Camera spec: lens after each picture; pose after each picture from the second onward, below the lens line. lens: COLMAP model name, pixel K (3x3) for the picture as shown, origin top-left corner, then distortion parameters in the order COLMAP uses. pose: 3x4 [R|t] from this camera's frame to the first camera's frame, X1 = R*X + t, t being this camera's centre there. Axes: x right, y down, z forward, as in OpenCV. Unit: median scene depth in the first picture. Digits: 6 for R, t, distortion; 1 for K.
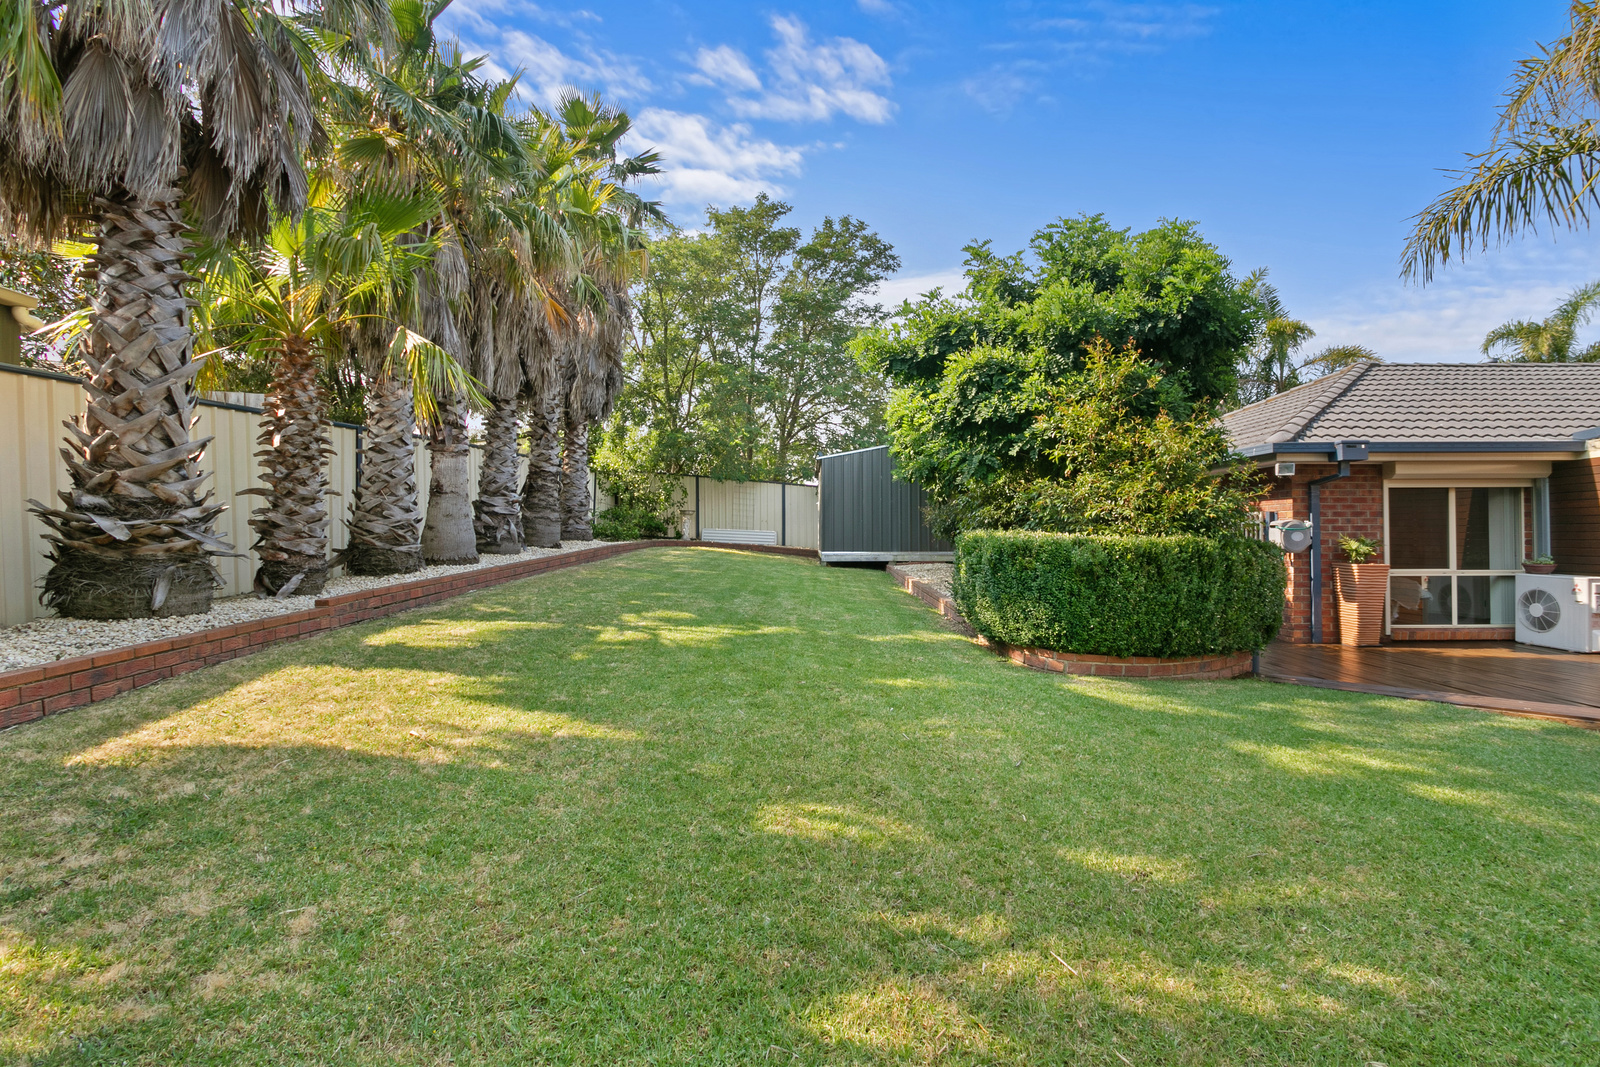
lens RADIAL K [[744.7, 0, 808.1], [0, 744.7, 525.2], [0, 0, 1]] dist [0.009573, -0.004709]
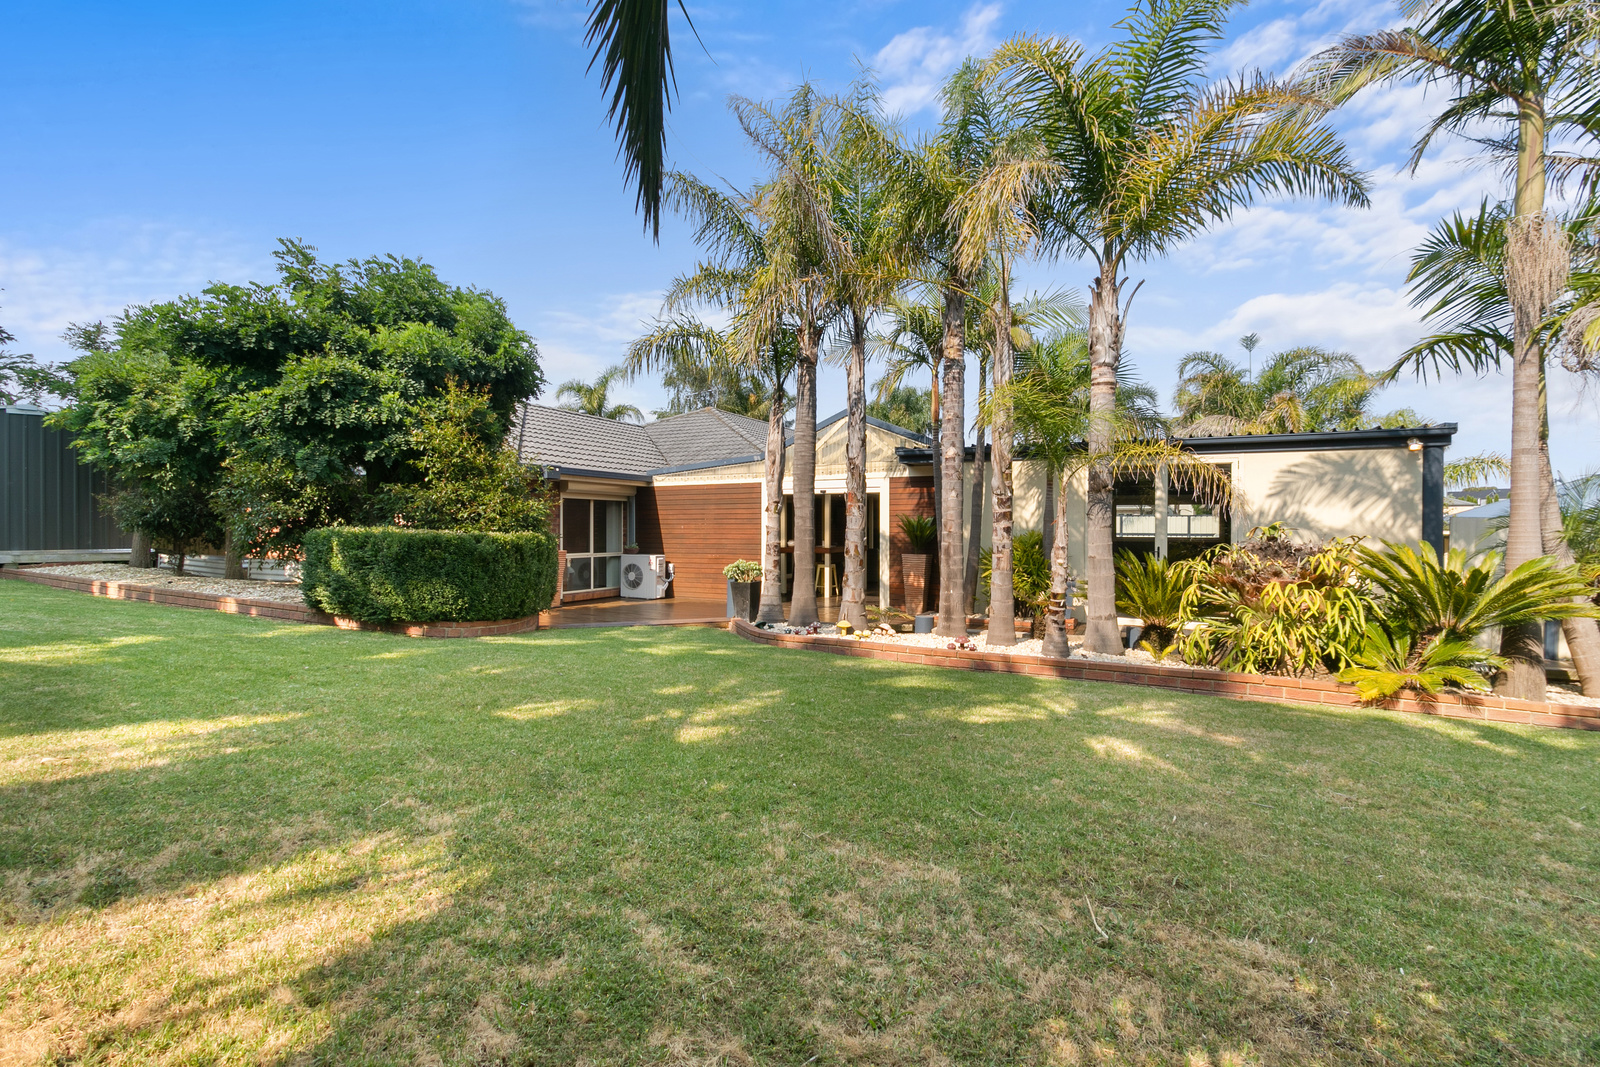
lens RADIAL K [[744.7, 0, 806.1], [0, 744.7, 524.7], [0, 0, 1]] dist [0.009573, -0.004709]
pose [[0.438593, 0.008350, 0.898647, -0.341209], [-0.016632, 0.999861, -0.001173, -0.004749], [-0.898532, -0.014431, 0.438671, -0.067797]]
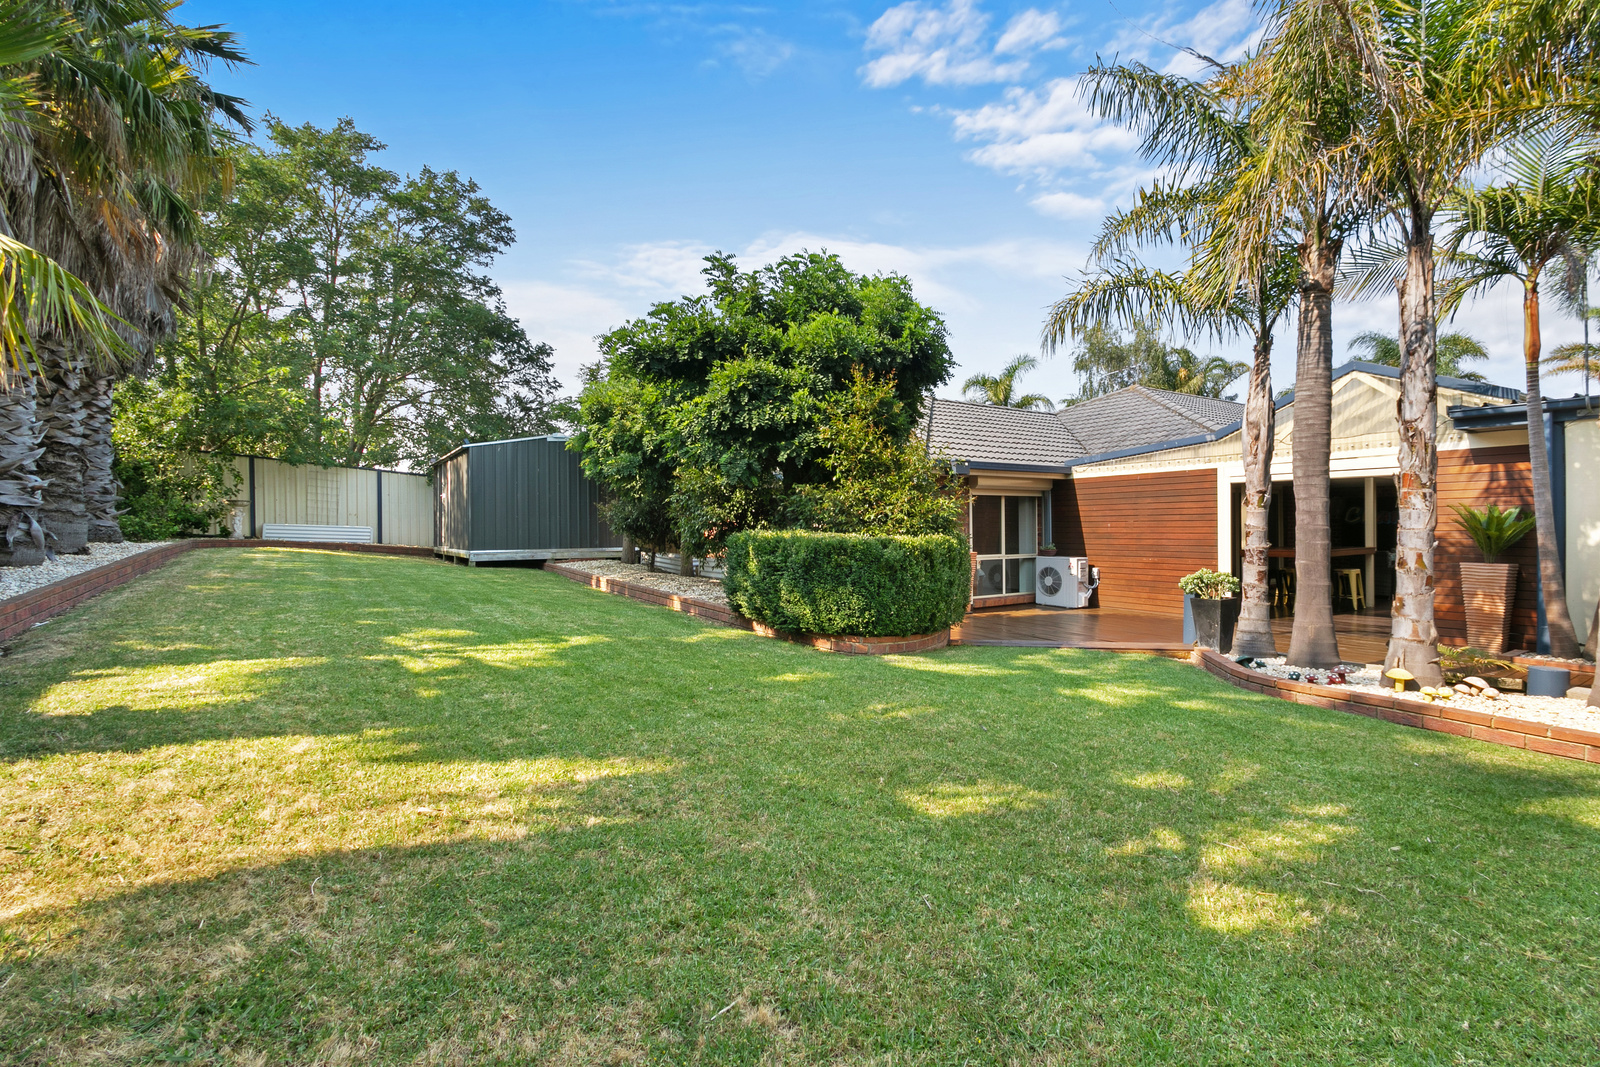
lens RADIAL K [[744.7, 0, 808.0], [0, 744.7, 523.2], [0, 0, 1]] dist [0.009573, -0.004709]
pose [[0.830506, -0.001142, 0.557008, -0.230470], [-0.003710, 0.999964, 0.007581, -0.008962], [-0.556997, -0.008363, 0.830472, 0.053066]]
